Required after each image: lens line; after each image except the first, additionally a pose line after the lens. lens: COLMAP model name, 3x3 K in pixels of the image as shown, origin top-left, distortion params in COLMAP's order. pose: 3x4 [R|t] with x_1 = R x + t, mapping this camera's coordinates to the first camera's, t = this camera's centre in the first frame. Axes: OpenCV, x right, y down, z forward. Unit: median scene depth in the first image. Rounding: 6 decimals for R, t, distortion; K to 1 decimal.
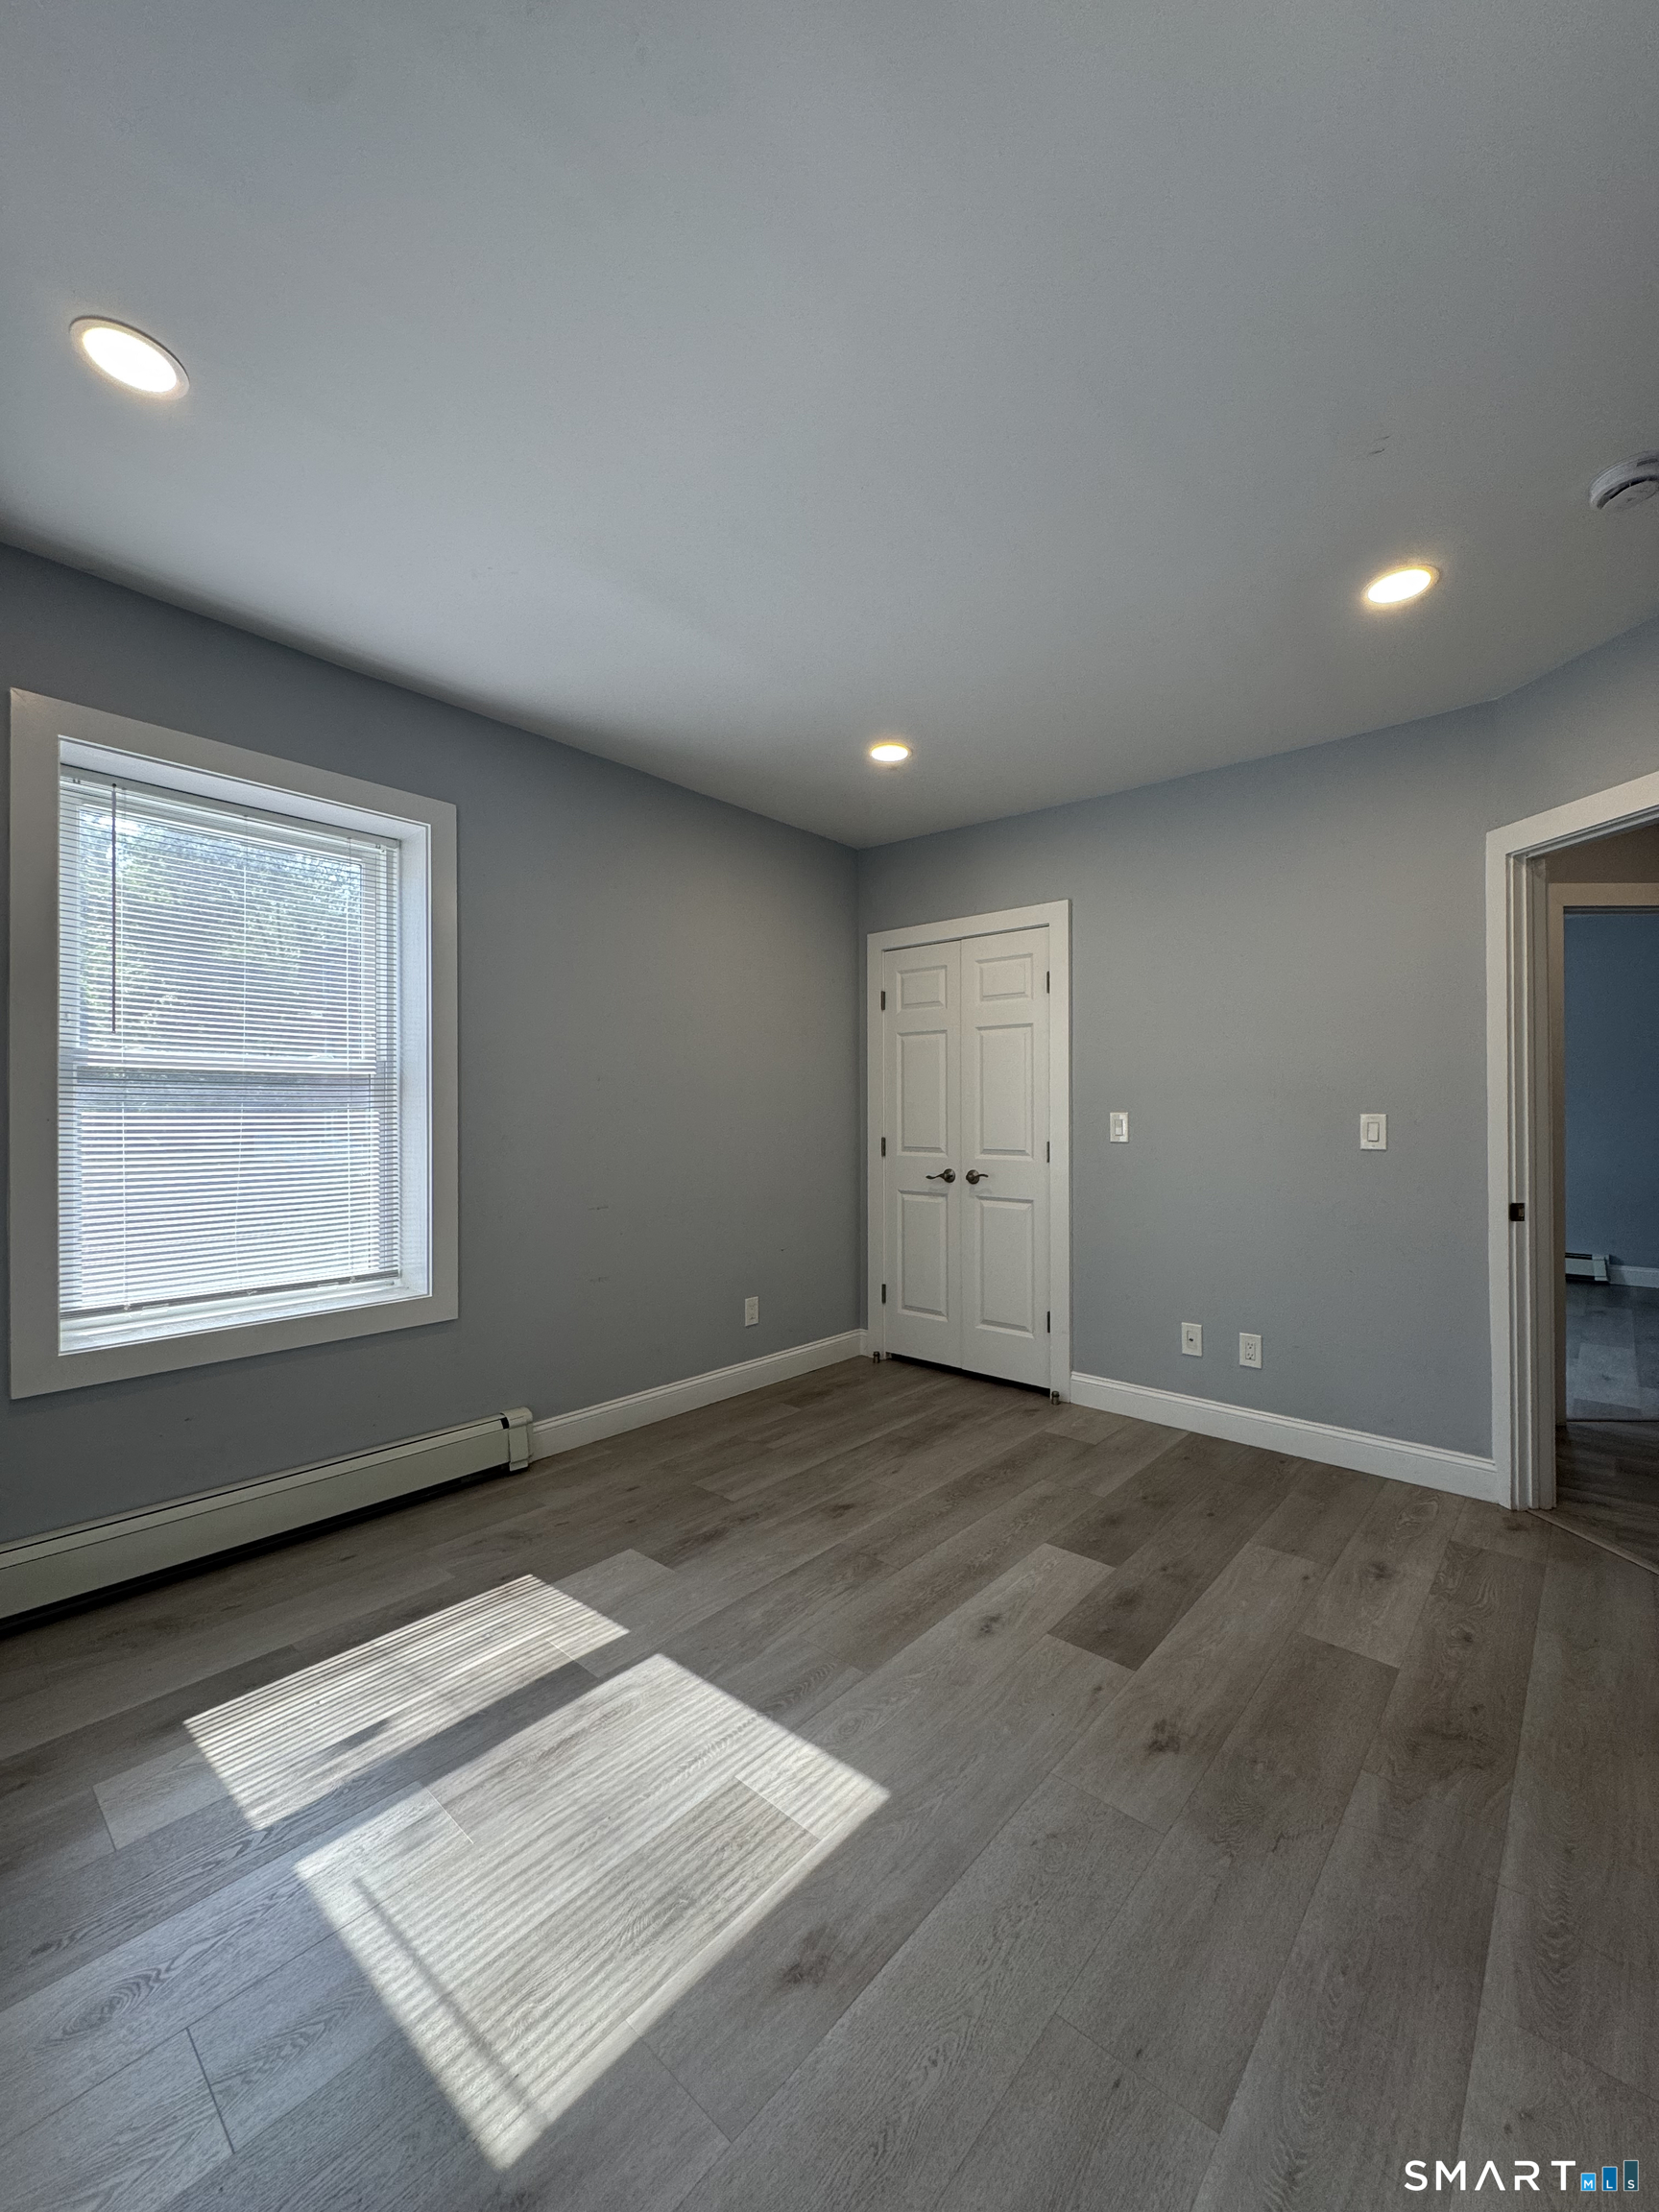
lens RADIAL K [[882.8, 0, 830.7], [0, 882.8, 1111.1], [0, 0, 1]] dist [-0.002822, -0.000080]
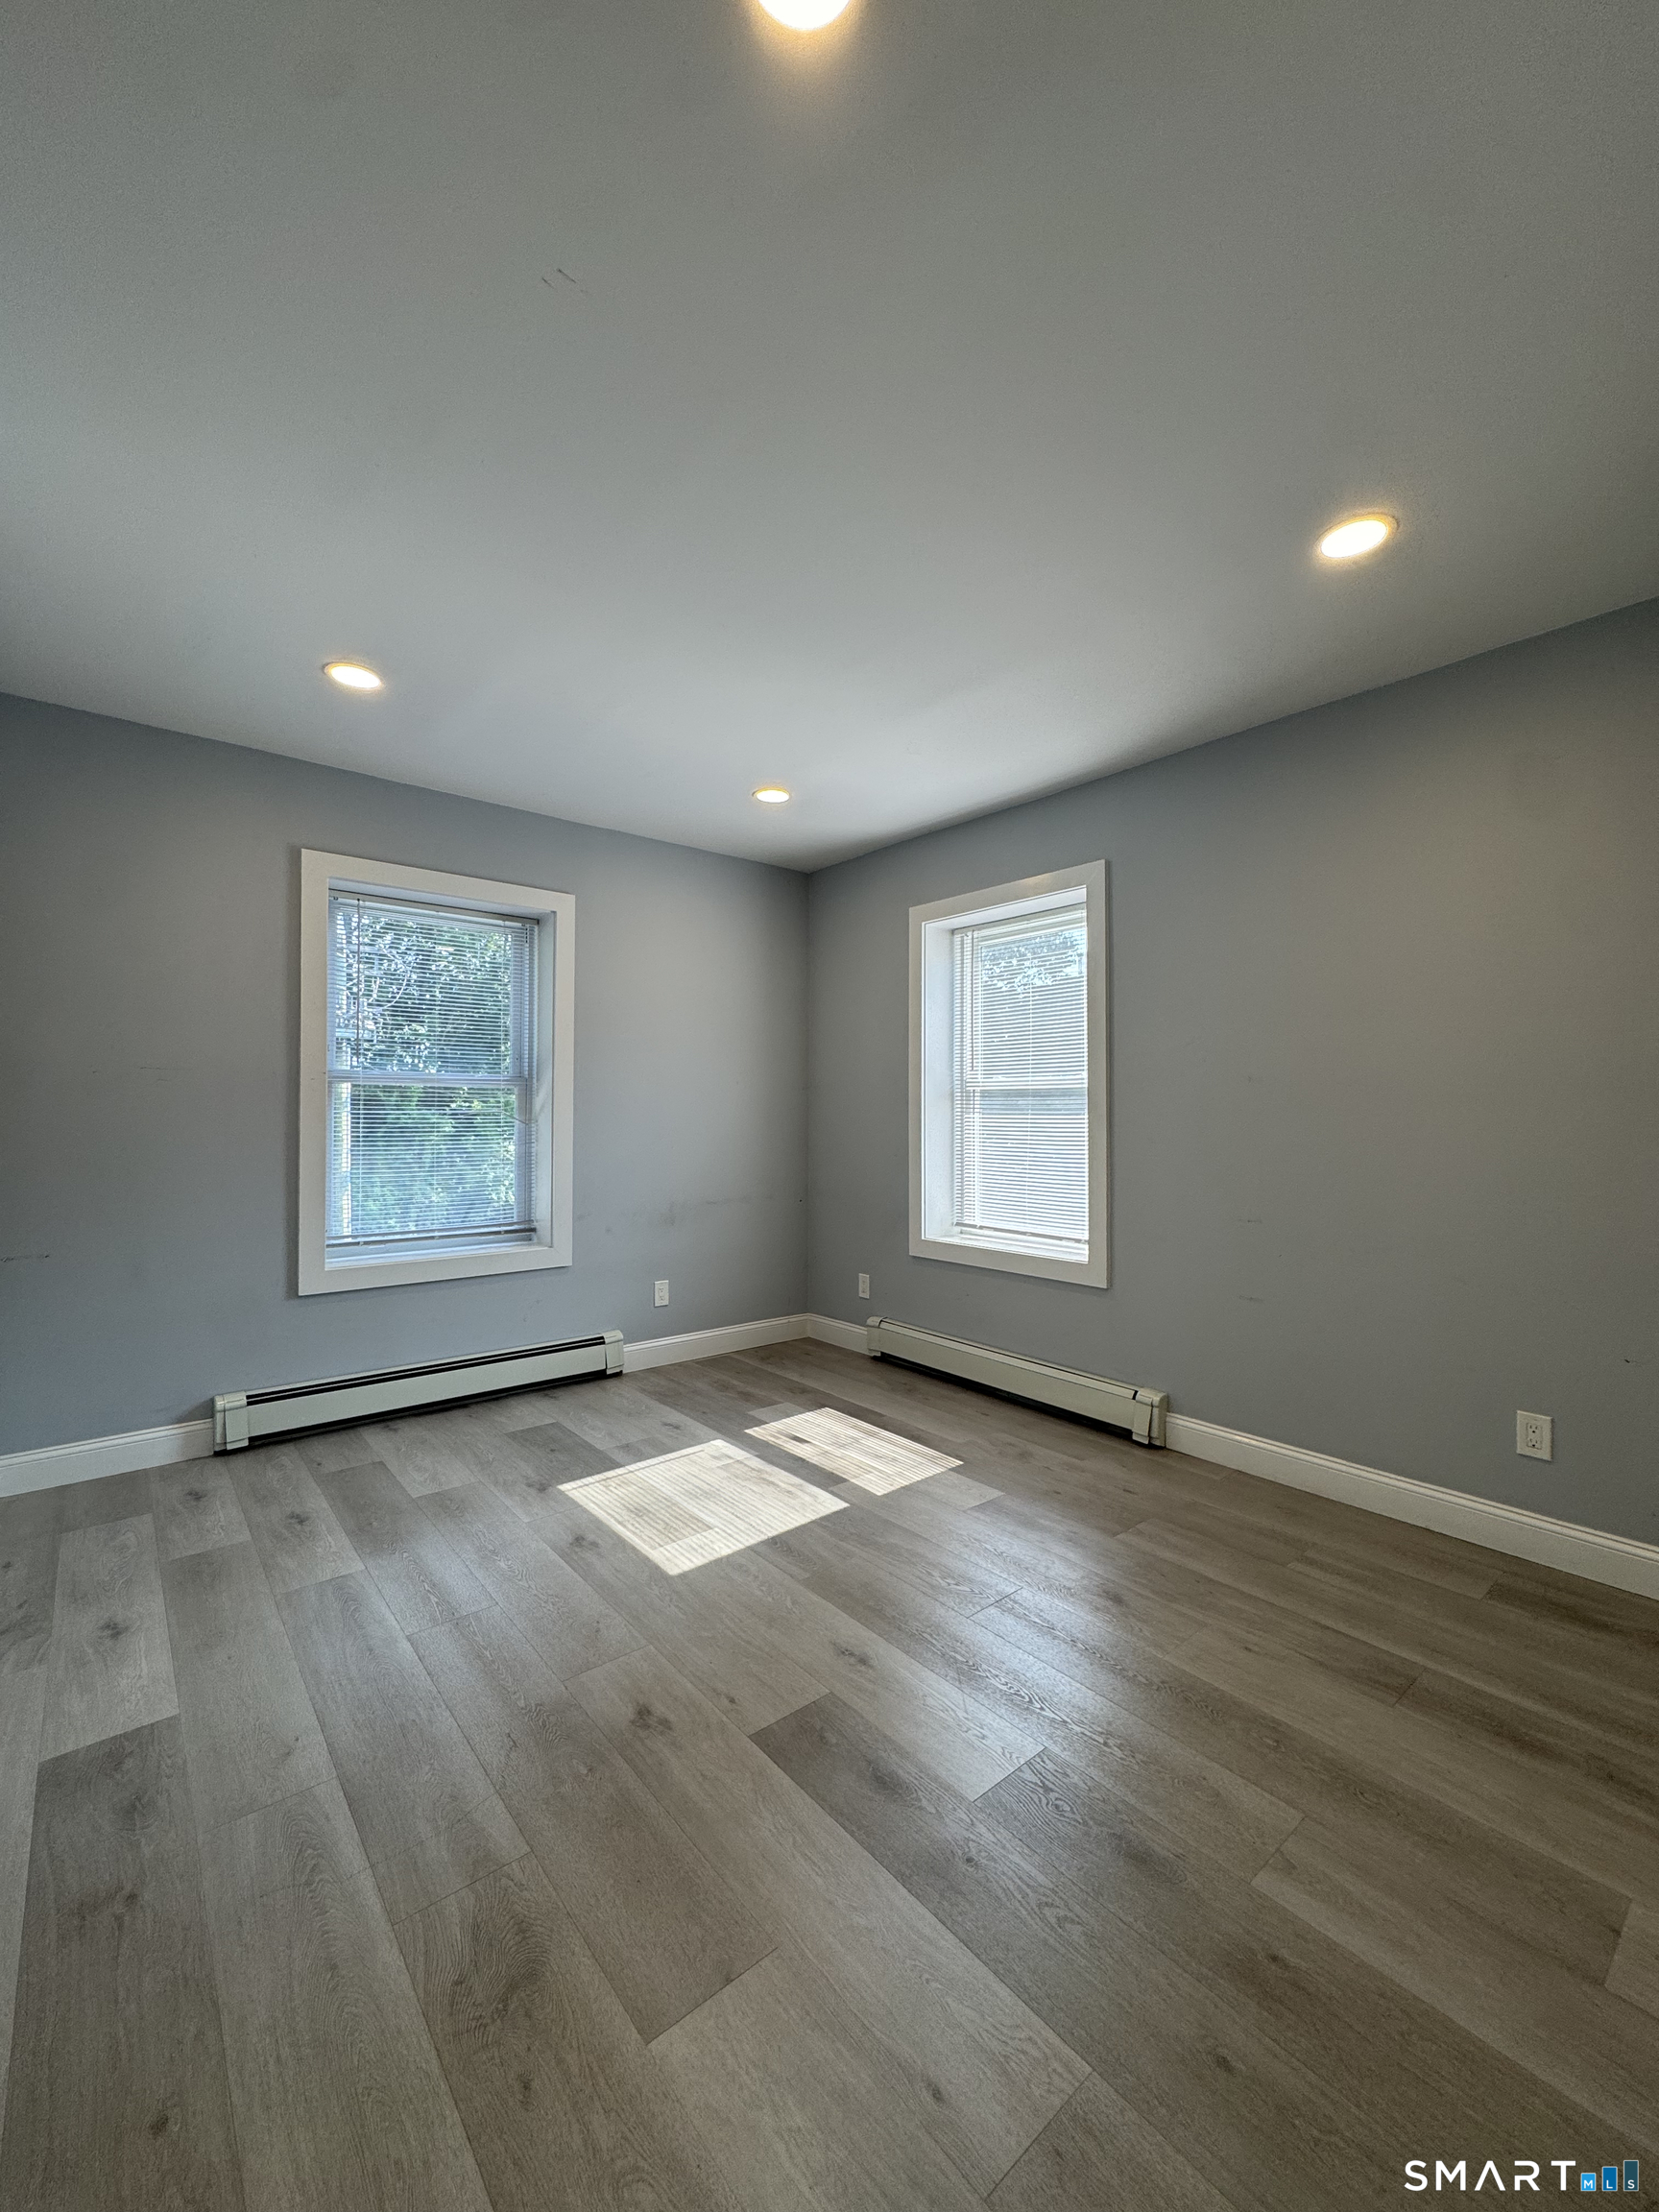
lens RADIAL K [[882.8, 0, 830.7], [0, 882.8, 1111.1], [0, 0, 1]] dist [-0.002822, -0.000080]
pose [[-0.150356, -0.003621, -0.988625, 1.197581], [-0.001520, 0.999993, -0.003431, -0.001348], [0.988631, 0.000987, -0.150361, 1.189536]]
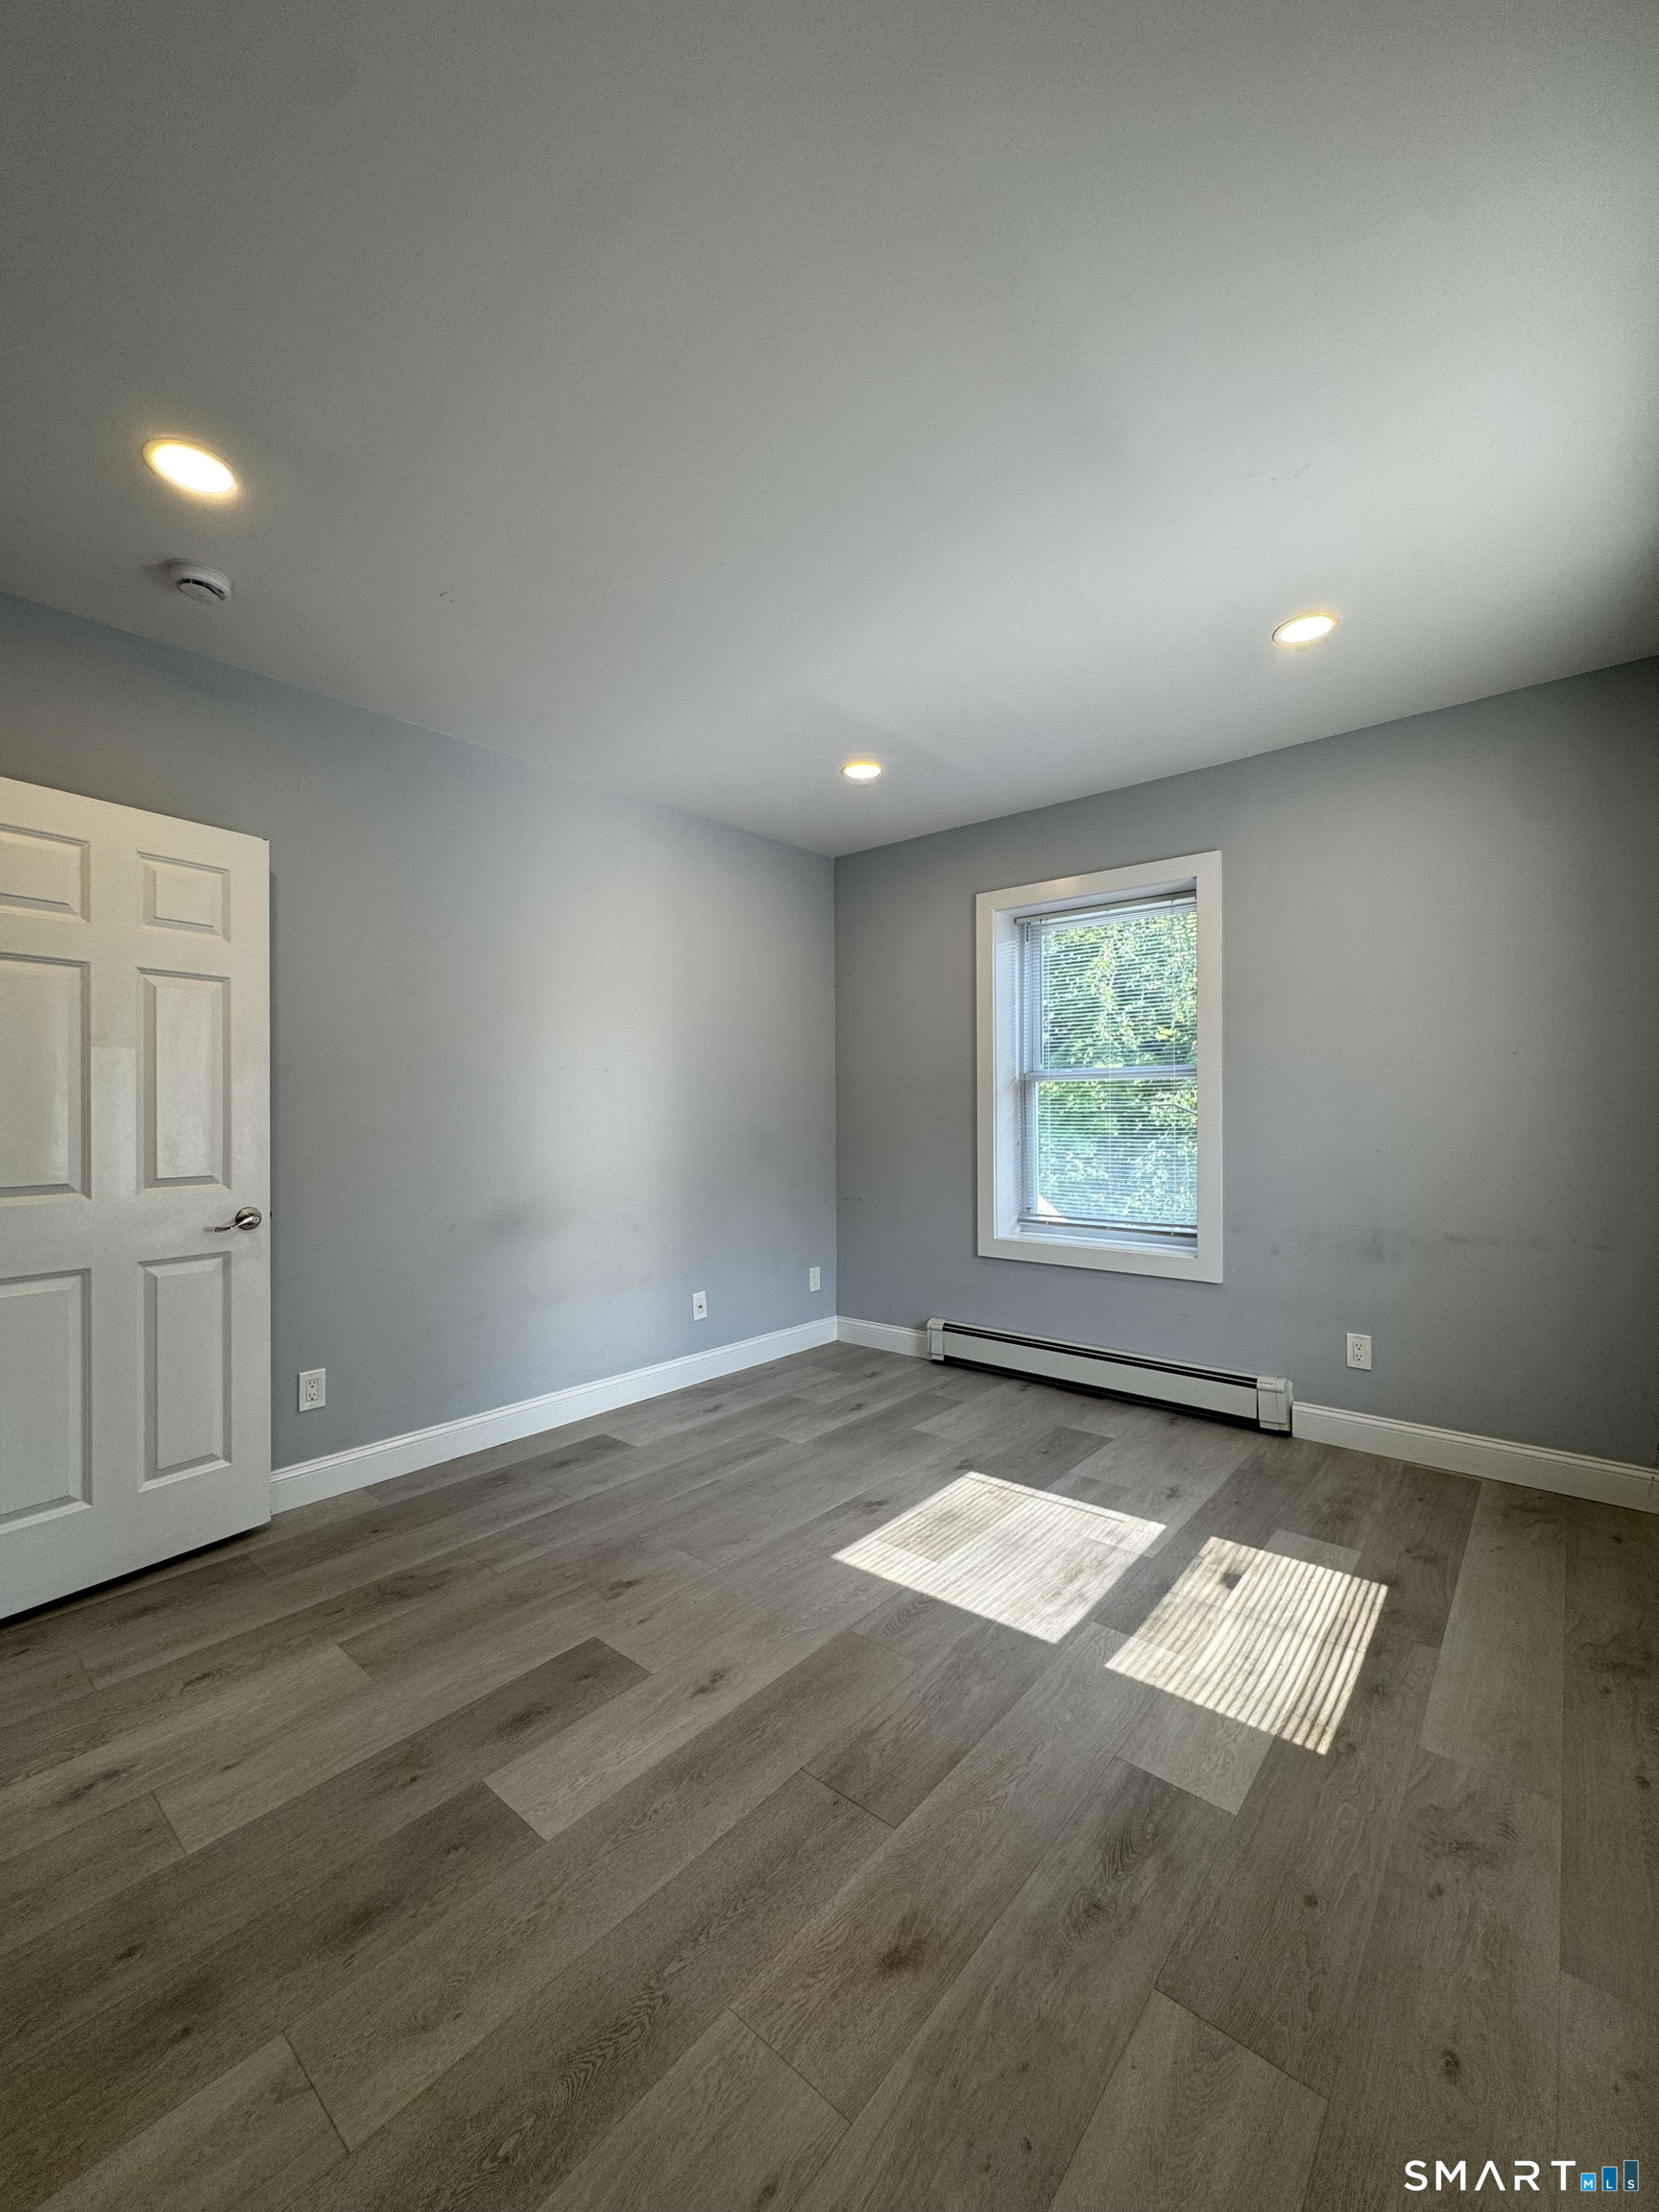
lens RADIAL K [[882.8, 0, 830.7], [0, 882.8, 1111.1], [0, 0, 1]] dist [-0.002822, -0.000080]
pose [[-0.999634, 0.005692, -0.026449, 0.084168], [0.005809, 0.999974, -0.004367, 0.011160], [0.026423, -0.004519, -0.999641, 2.018438]]
